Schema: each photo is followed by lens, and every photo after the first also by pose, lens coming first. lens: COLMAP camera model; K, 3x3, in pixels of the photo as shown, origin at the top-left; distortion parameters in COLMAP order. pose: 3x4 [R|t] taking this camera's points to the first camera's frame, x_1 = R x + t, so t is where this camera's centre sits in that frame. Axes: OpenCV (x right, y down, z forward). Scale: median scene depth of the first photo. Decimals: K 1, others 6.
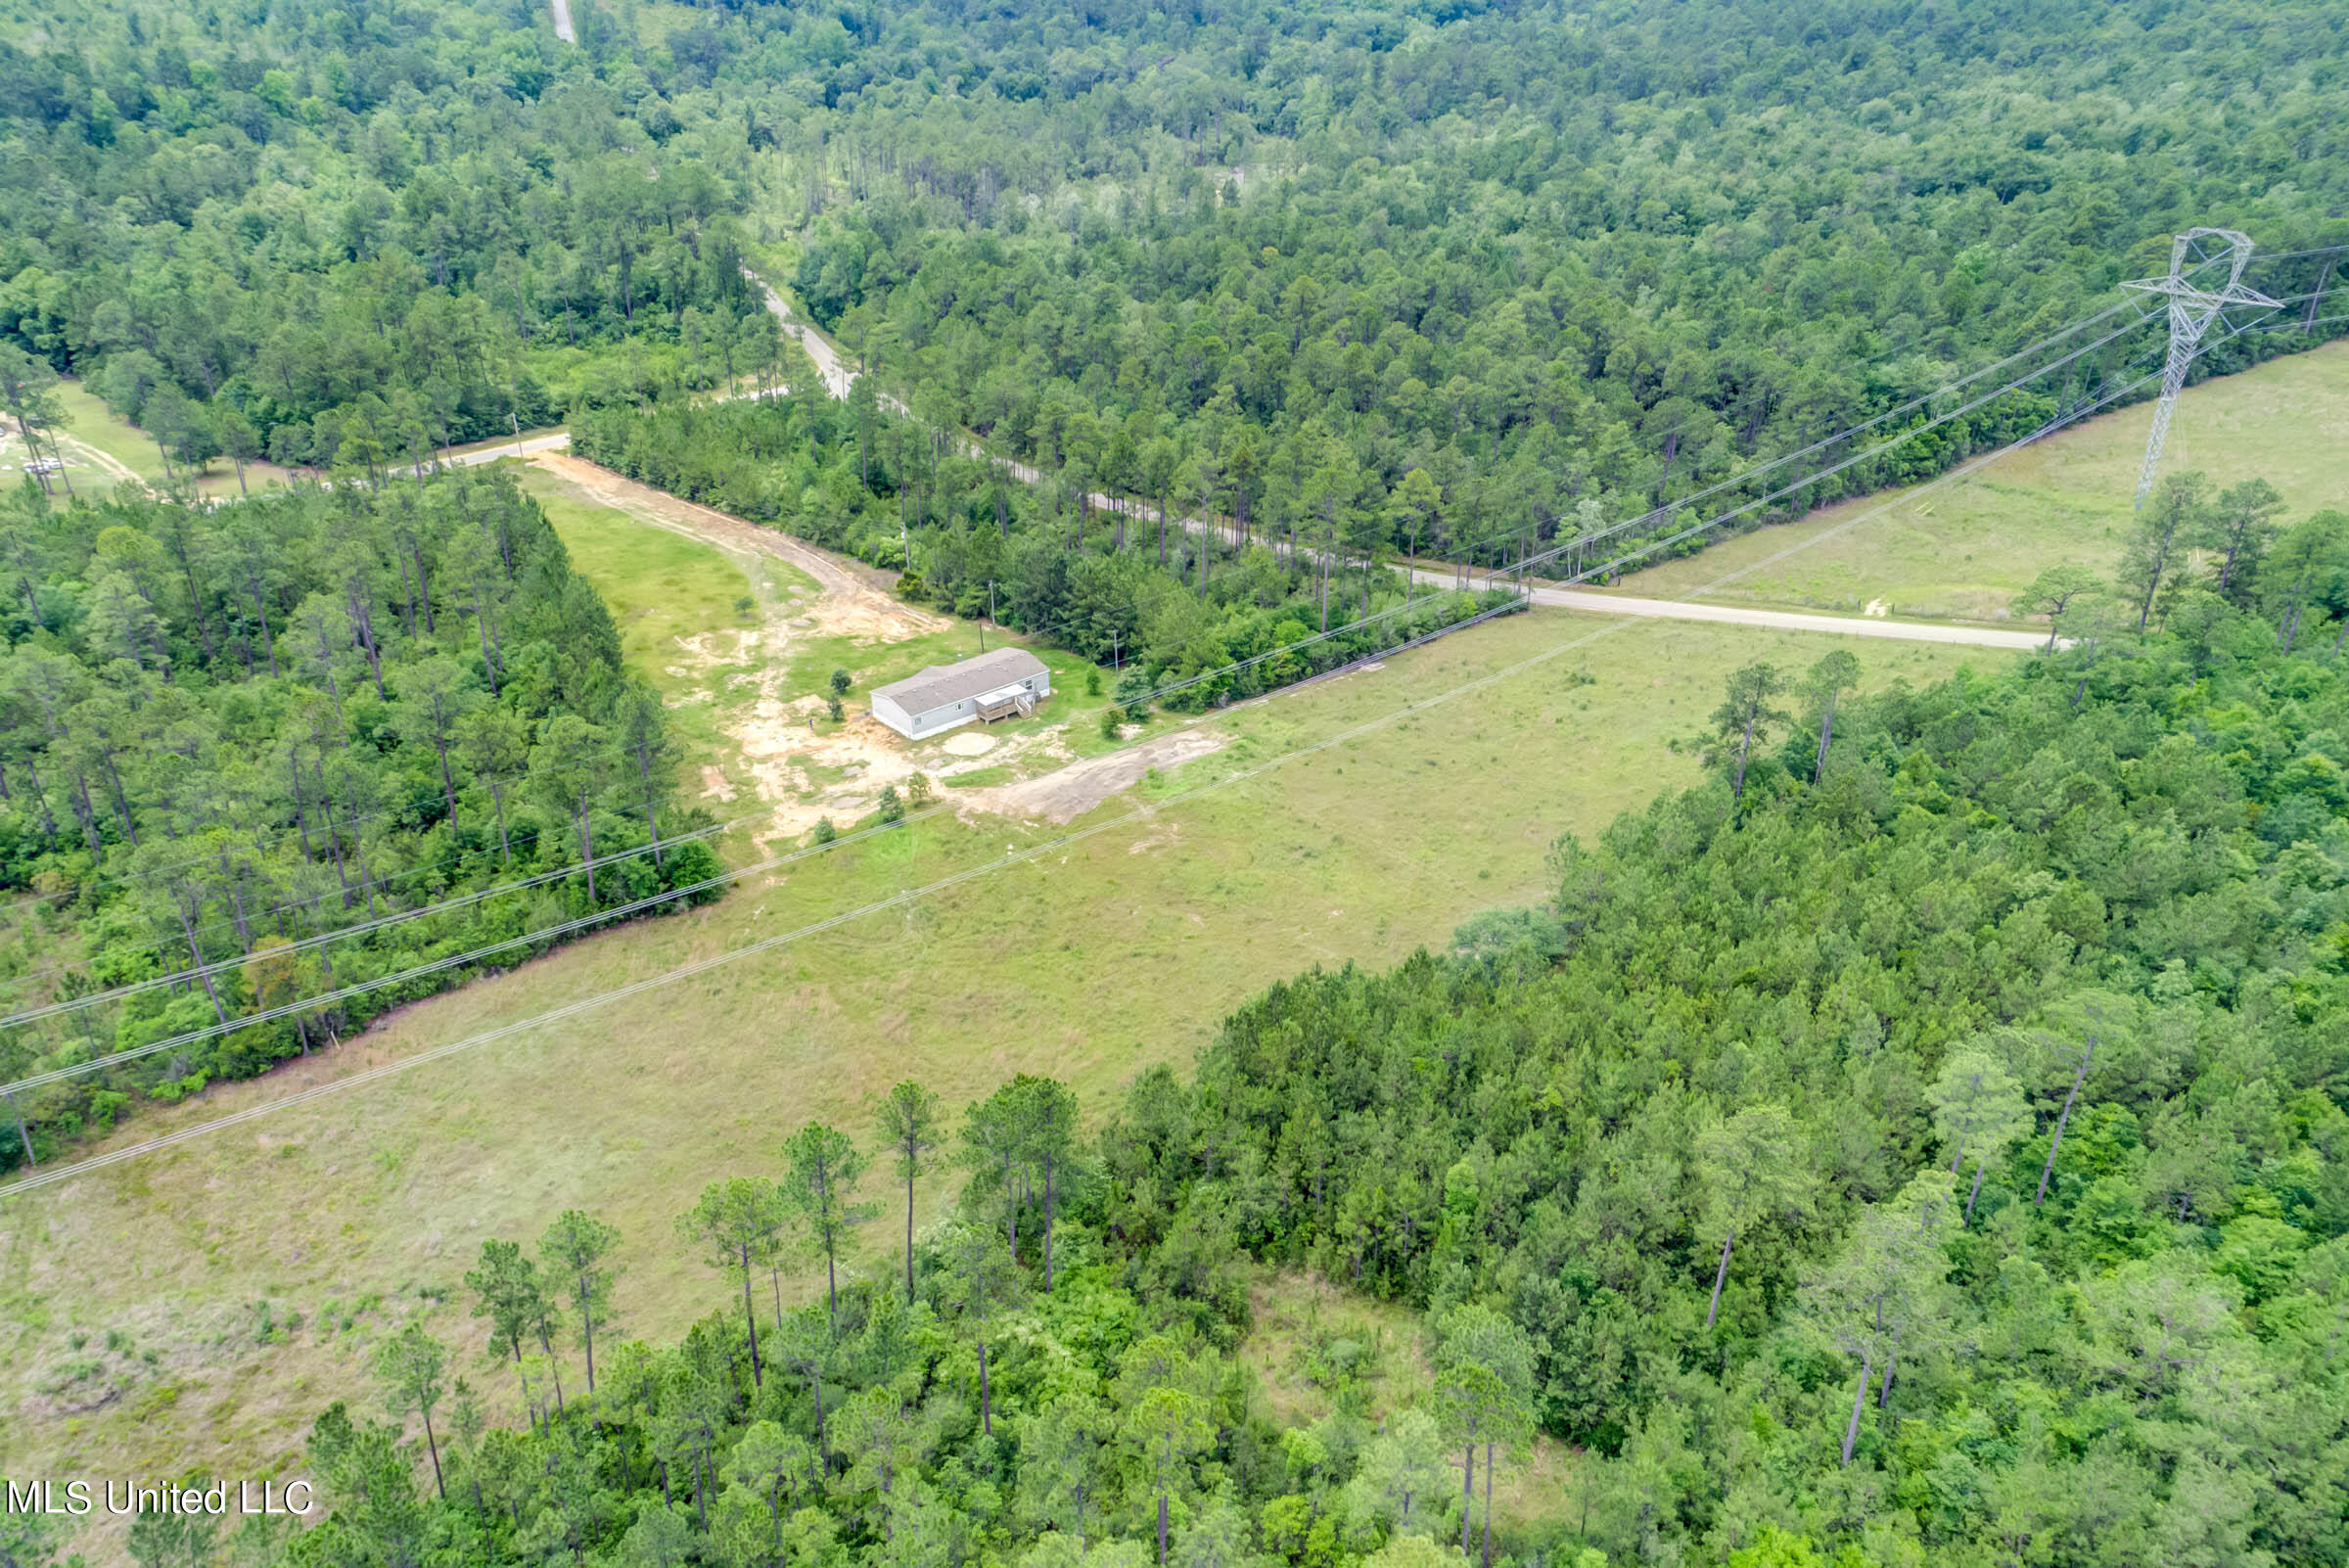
lens RADIAL K [[1867.3, 0, 1219.1], [0, 1867.3, 800.9], [0, 0, 1]] dist [0.095395, 0.202493]
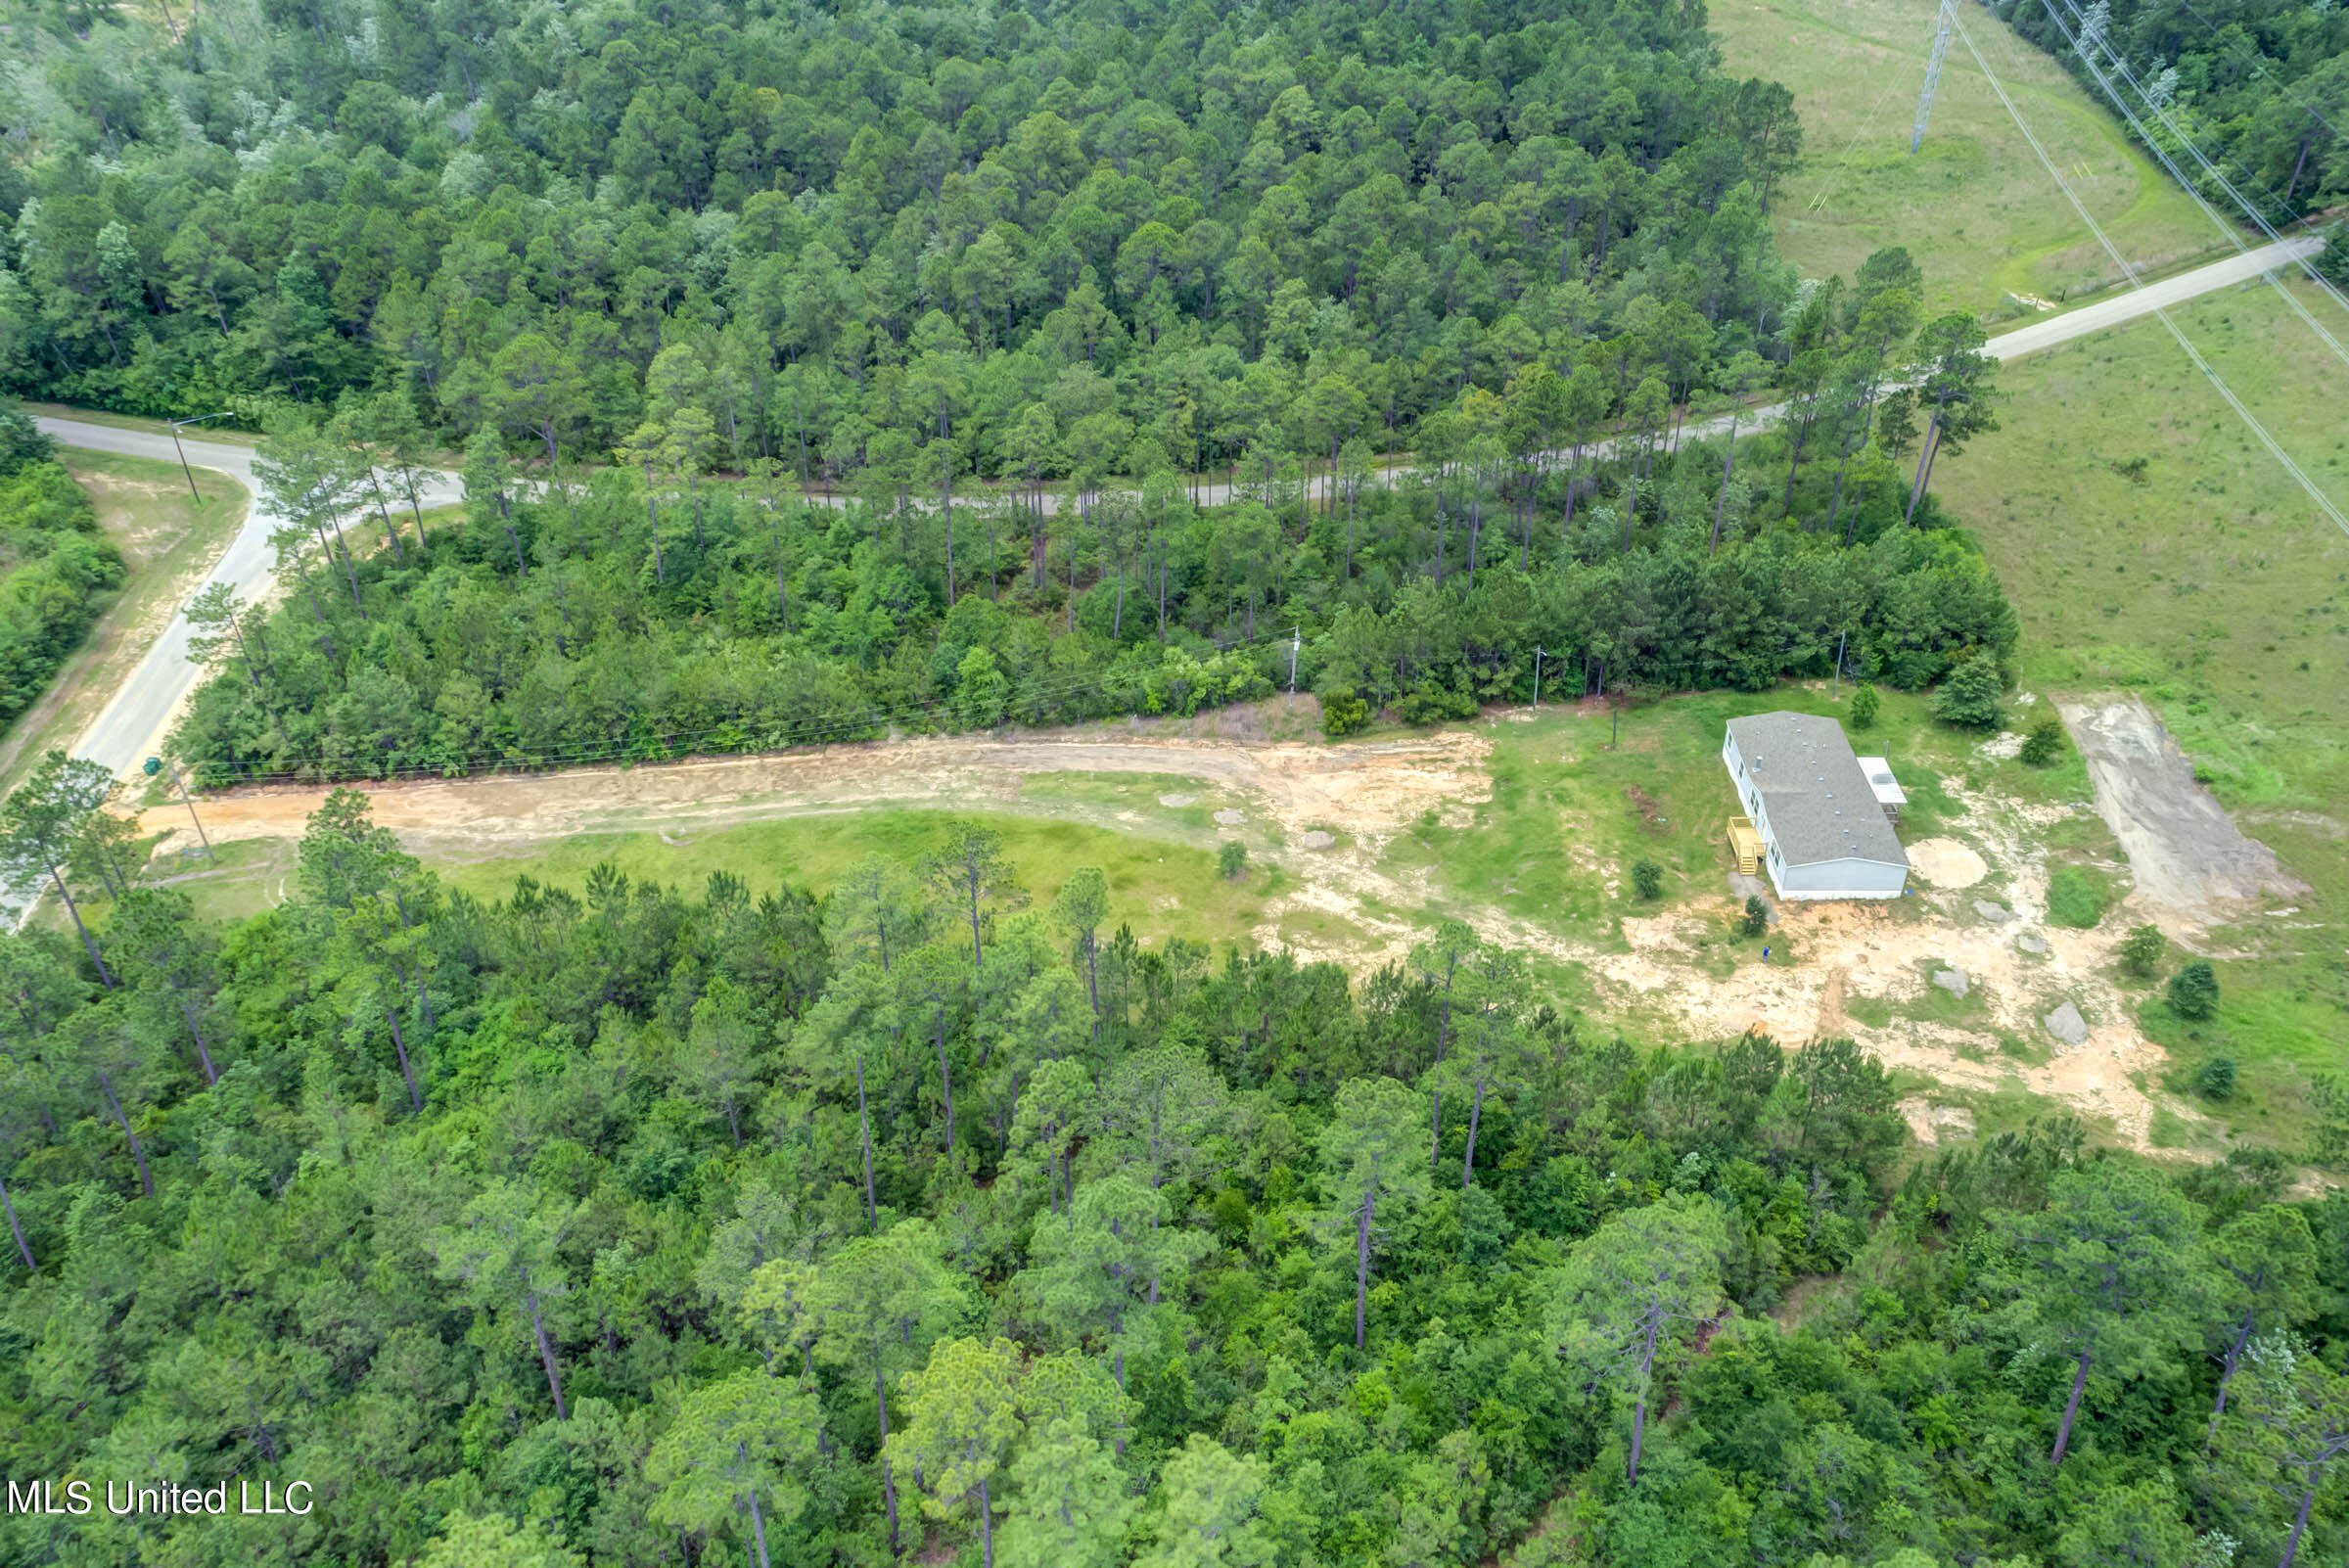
lens RADIAL K [[1867.3, 0, 1219.1], [0, 1867.3, 800.9], [0, 0, 1]] dist [0.095395, 0.202493]
pose [[0.652892, -0.444961, 0.612978, -0.608550], [0.361024, 0.894233, 0.264593, -0.277633], [-0.665879, 0.048549, 0.744479, 0.571182]]
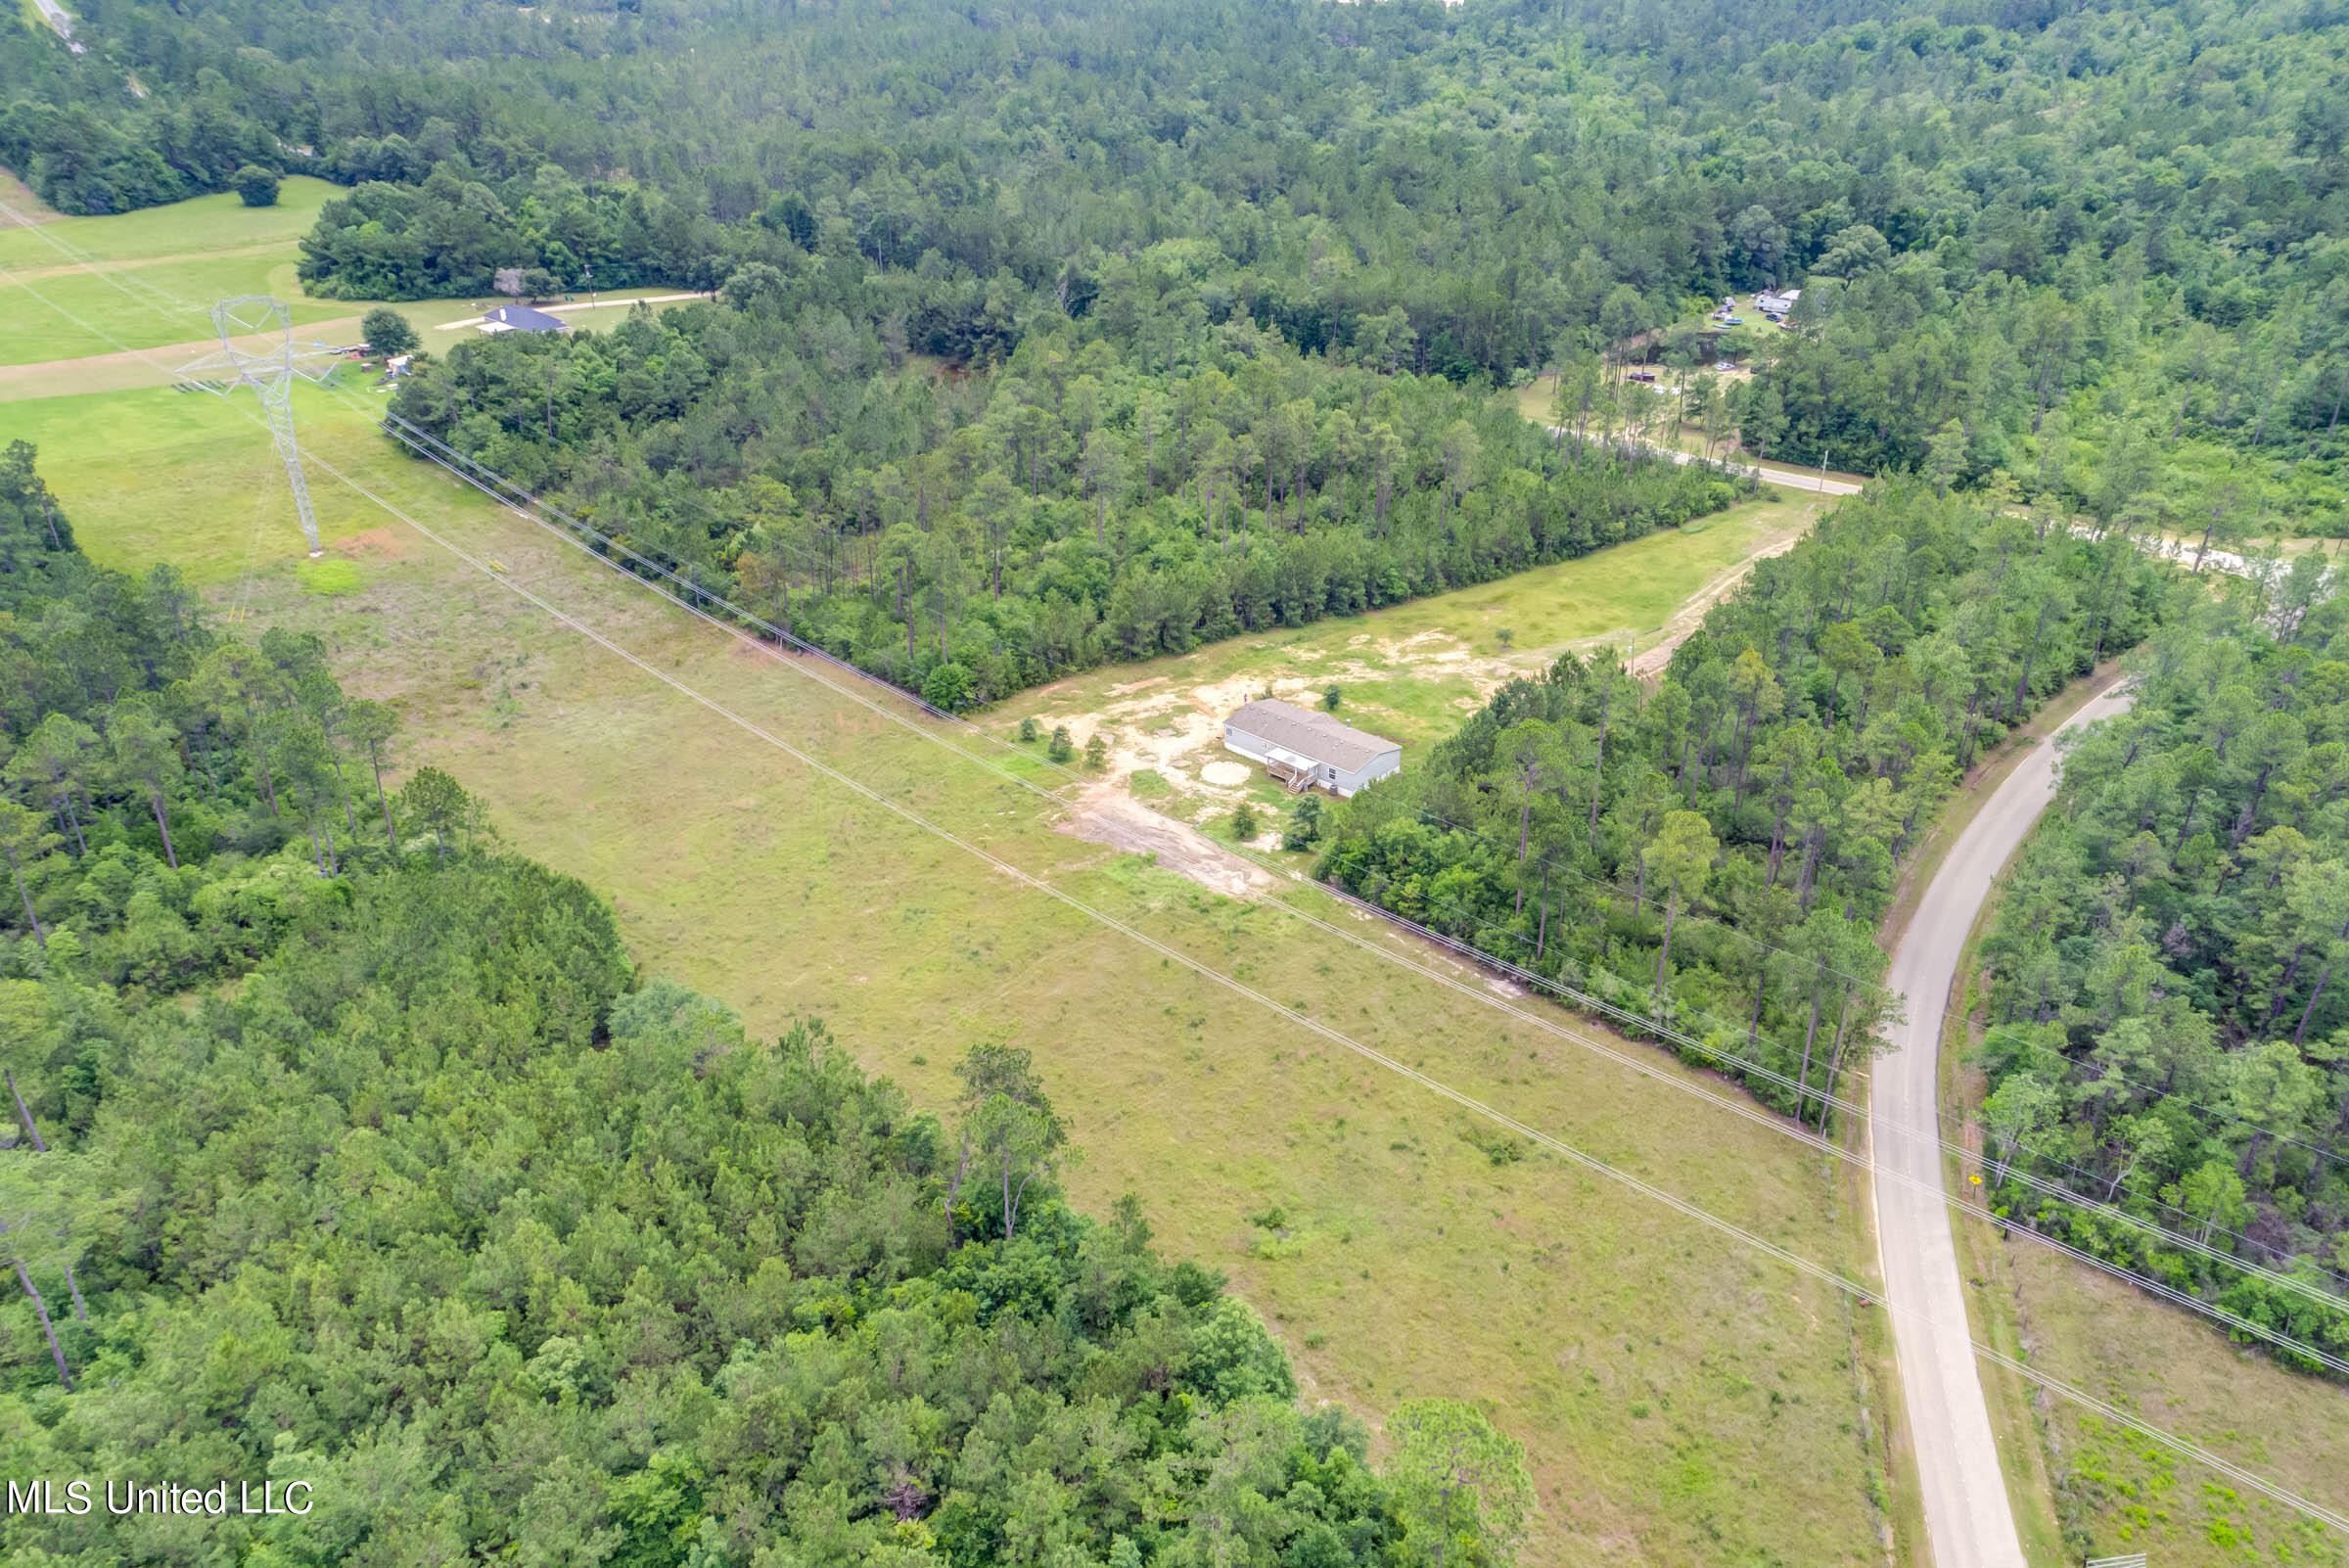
lens RADIAL K [[1867.3, 0, 1219.1], [0, 1867.3, 800.9], [0, 0, 1]] dist [0.095395, 0.202493]
pose [[0.116749, 0.470215, -0.874796, 0.645327], [-0.460615, 0.805995, 0.371760, -0.334582], [0.879888, 0.359541, 0.310687, 0.591925]]
